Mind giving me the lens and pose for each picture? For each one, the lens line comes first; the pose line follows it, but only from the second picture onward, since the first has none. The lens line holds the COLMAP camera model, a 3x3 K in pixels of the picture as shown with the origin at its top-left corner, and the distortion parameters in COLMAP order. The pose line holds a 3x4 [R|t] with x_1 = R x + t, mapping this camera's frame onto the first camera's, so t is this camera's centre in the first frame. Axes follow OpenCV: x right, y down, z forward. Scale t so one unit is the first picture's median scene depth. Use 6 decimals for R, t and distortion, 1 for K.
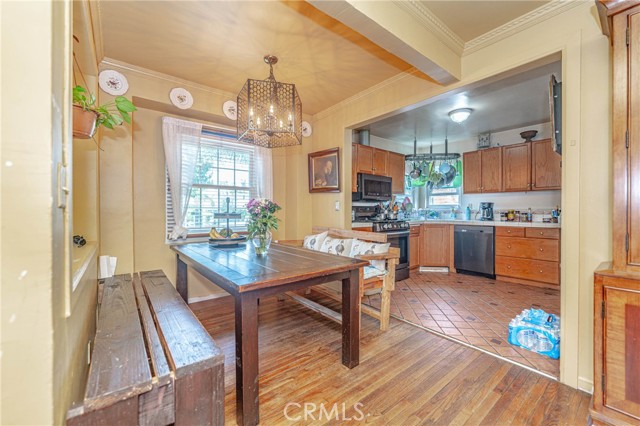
lens RADIAL K [[257.1, 0, 313.4], [0, 257.1, 213.8], [0, 0, 1]] dist [-0.002789, 0.000457]
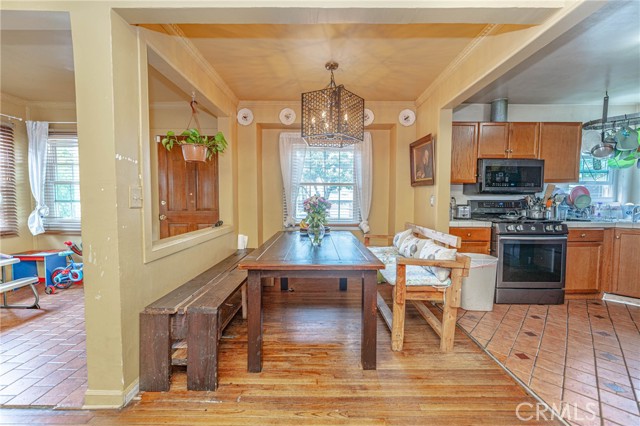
lens RADIAL K [[257.1, 0, 319.9], [0, 257.1, 213.7], [0, 0, 1]] dist [-0.002789, 0.000457]
pose [[0.786738, 0.032198, -0.616447, 0.275576], [-0.010504, 0.999192, 0.038783, -0.013908], [0.617198, -0.024037, 0.786440, 0.062299]]
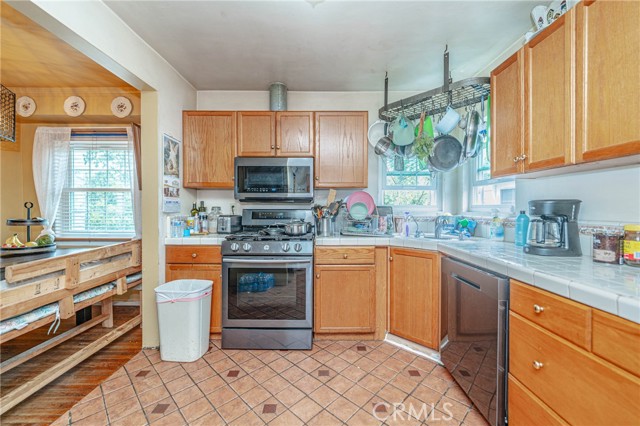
lens RADIAL K [[257.1, 0, 320.0], [0, 257.1, 210.3], [0, 0, 1]] dist [-0.002789, 0.000457]
pose [[0.790292, 0.009278, -0.612660, 0.699263], [-0.010683, 0.999942, 0.001362, -0.030875], [0.612637, 0.005469, 0.790345, 0.603235]]
